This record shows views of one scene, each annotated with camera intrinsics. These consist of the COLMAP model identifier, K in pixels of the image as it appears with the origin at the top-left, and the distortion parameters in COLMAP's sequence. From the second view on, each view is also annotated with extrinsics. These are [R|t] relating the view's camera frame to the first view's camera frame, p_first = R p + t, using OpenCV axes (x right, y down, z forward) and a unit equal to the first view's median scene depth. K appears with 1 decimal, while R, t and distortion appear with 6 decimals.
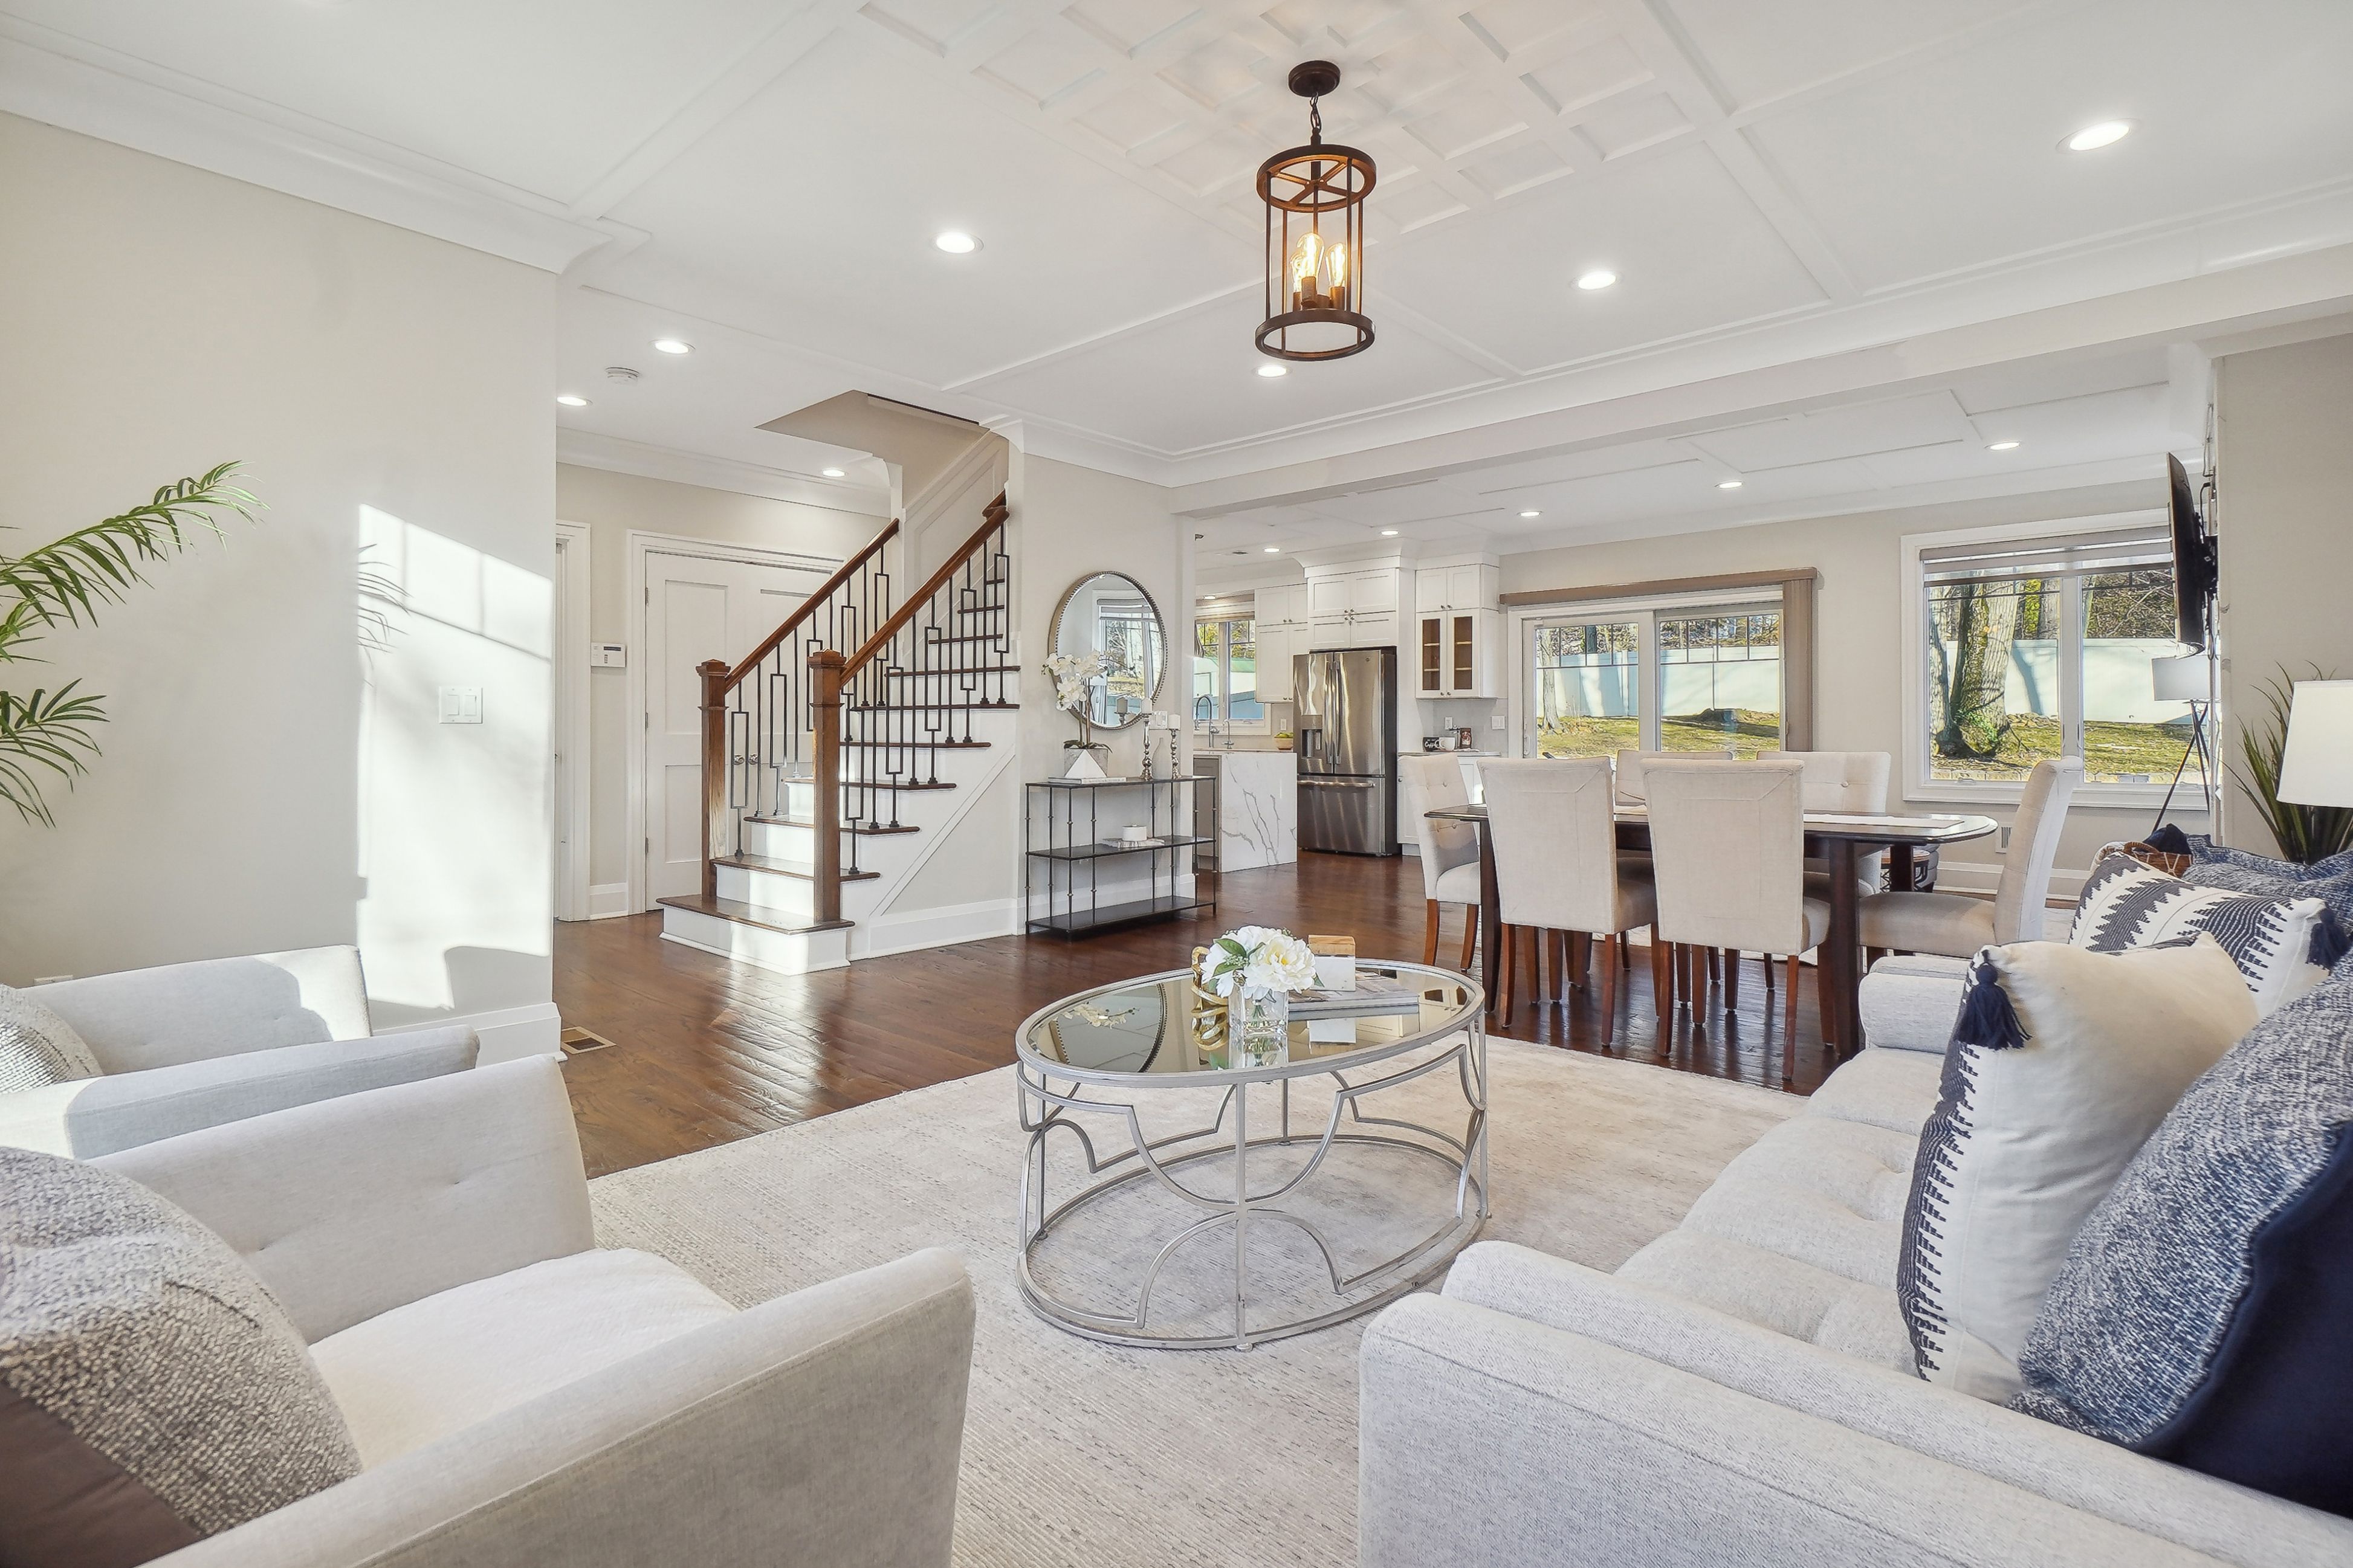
lens RADIAL K [[1076.2, 0, 1168.8], [0, 1076.2, 727.7], [0, 0, 1]] dist [0.000617, -0.000073]
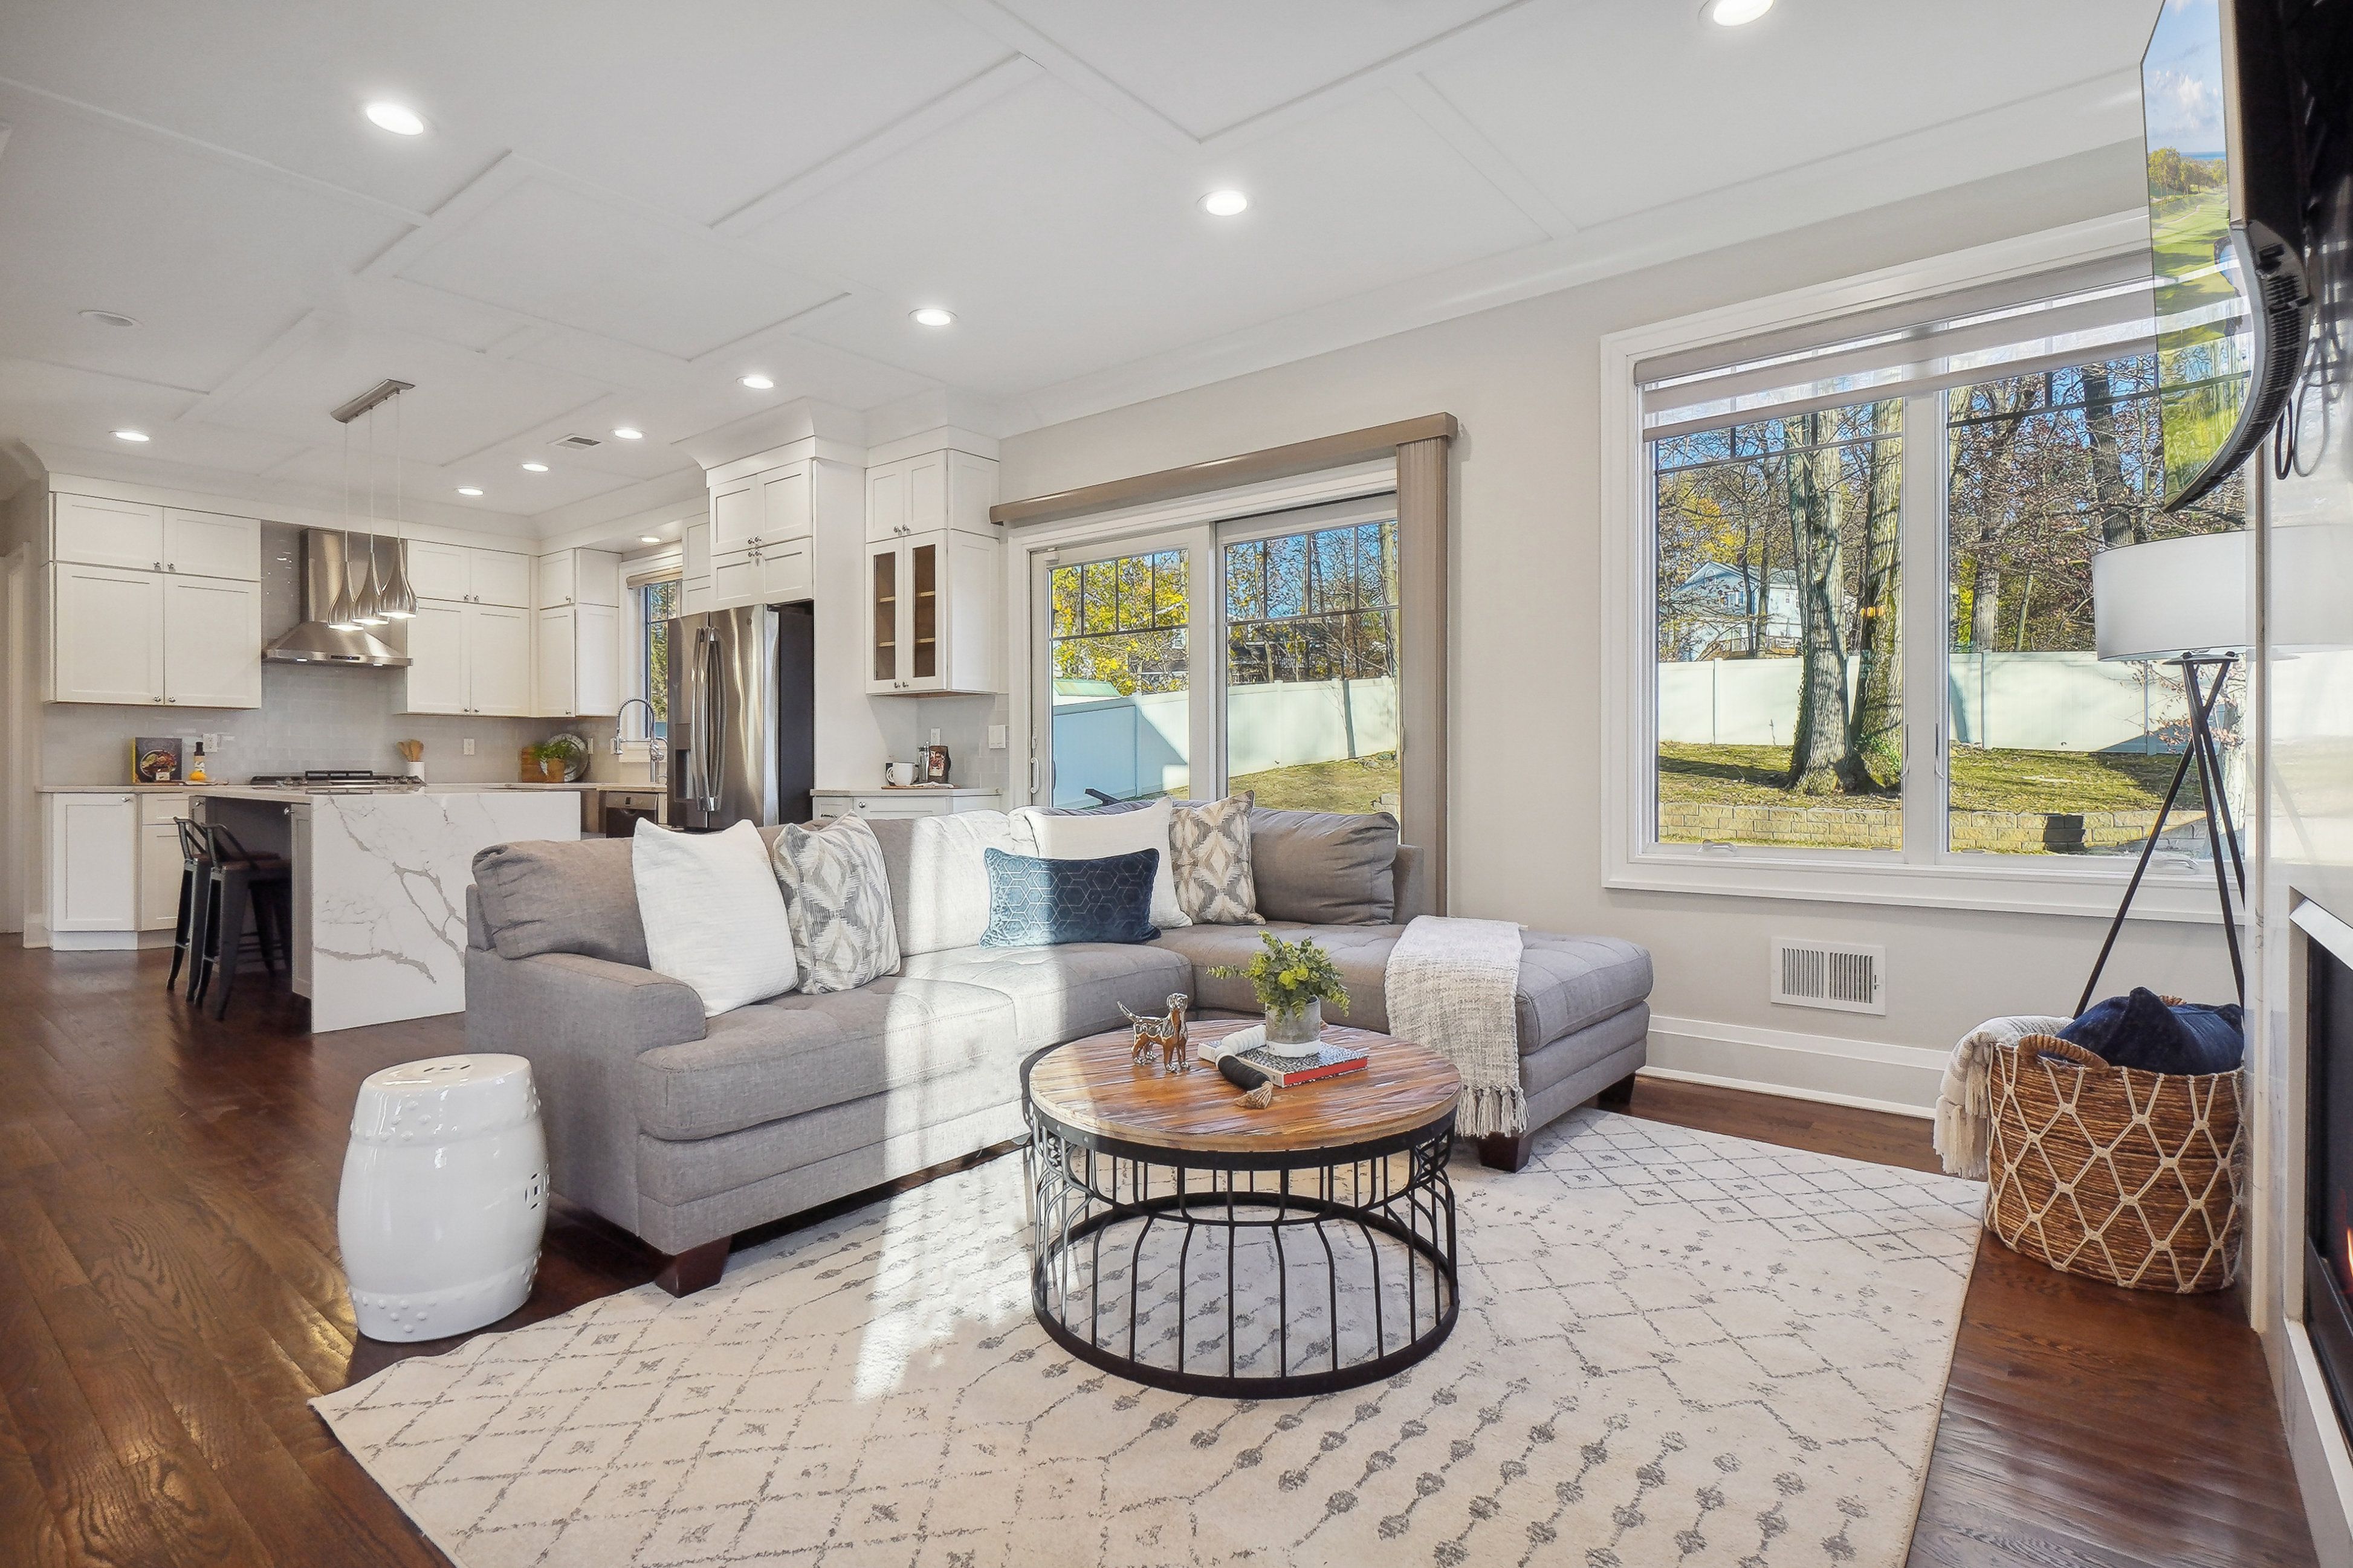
lens RADIAL K [[1131.2, 0, 1176.5], [0, 1131.2, 784.0], [0, 0, 1]] dist [-0.001043, -0.000023]
pose [[0.998058, -0.002253, 0.062257, 0.365044], [0.001068, 0.999818, 0.019068, 0.009263], [-0.062288, -0.018965, 0.997878, 0.401252]]
